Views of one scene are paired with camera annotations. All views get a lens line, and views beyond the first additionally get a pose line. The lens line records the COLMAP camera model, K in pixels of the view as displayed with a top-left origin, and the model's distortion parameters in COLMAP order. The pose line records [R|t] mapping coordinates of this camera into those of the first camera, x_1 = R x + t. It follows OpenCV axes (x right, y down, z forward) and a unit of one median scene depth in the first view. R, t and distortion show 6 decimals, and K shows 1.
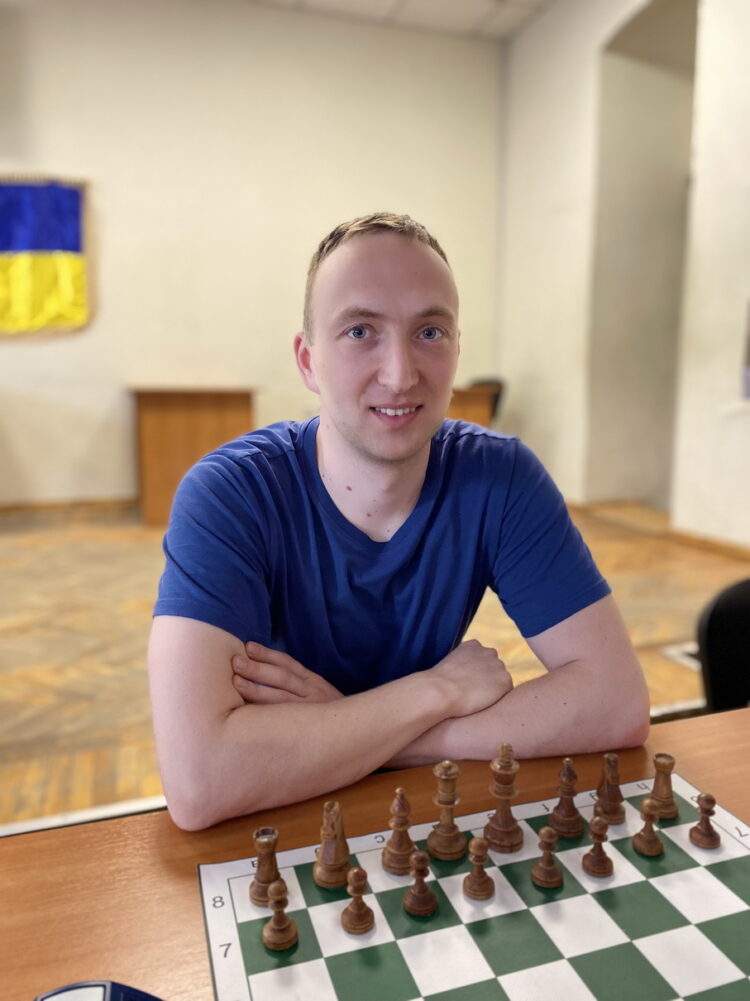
lens RADIAL K [[752.0, 0, 375.0], [0, 752.0, 500.5], [0, 0, 1]] dist [-0.003068, -0.002453]
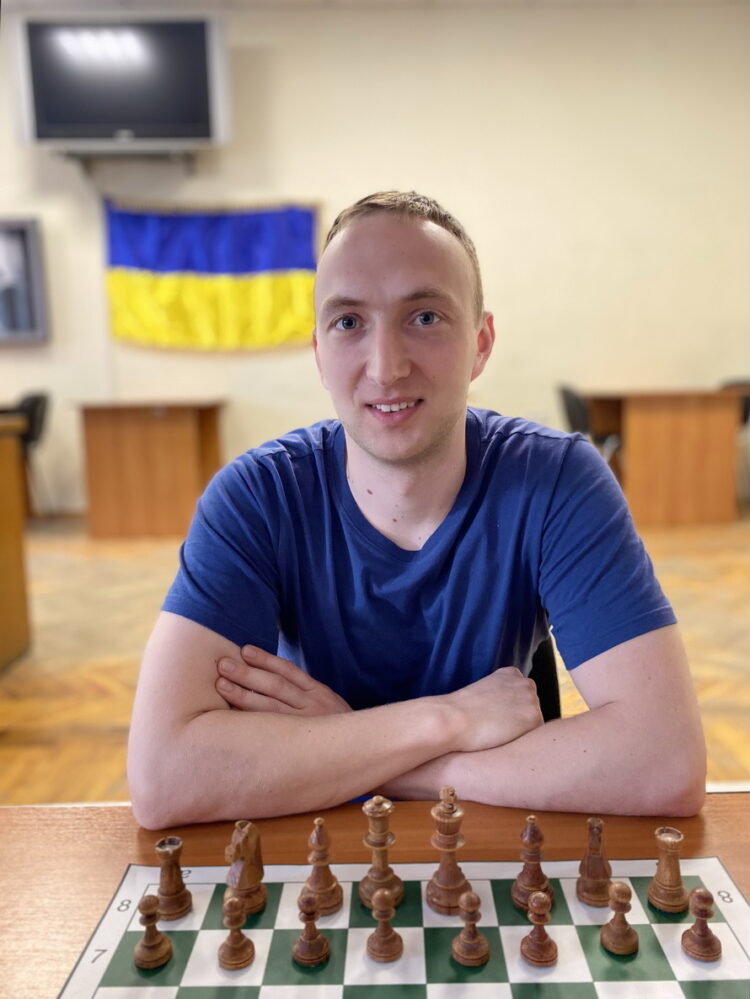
lens RADIAL K [[766.9, 0, 375.0], [0, 766.9, 499.5], [0, 0, 1]] dist [-0.005032, -0.004500]
pose [[0.947772, 0.028154, -0.317704, 0.300402], [-0.031646, 0.999482, -0.005834, 0.000274], [0.317376, 0.015583, 0.948172, 0.110179]]
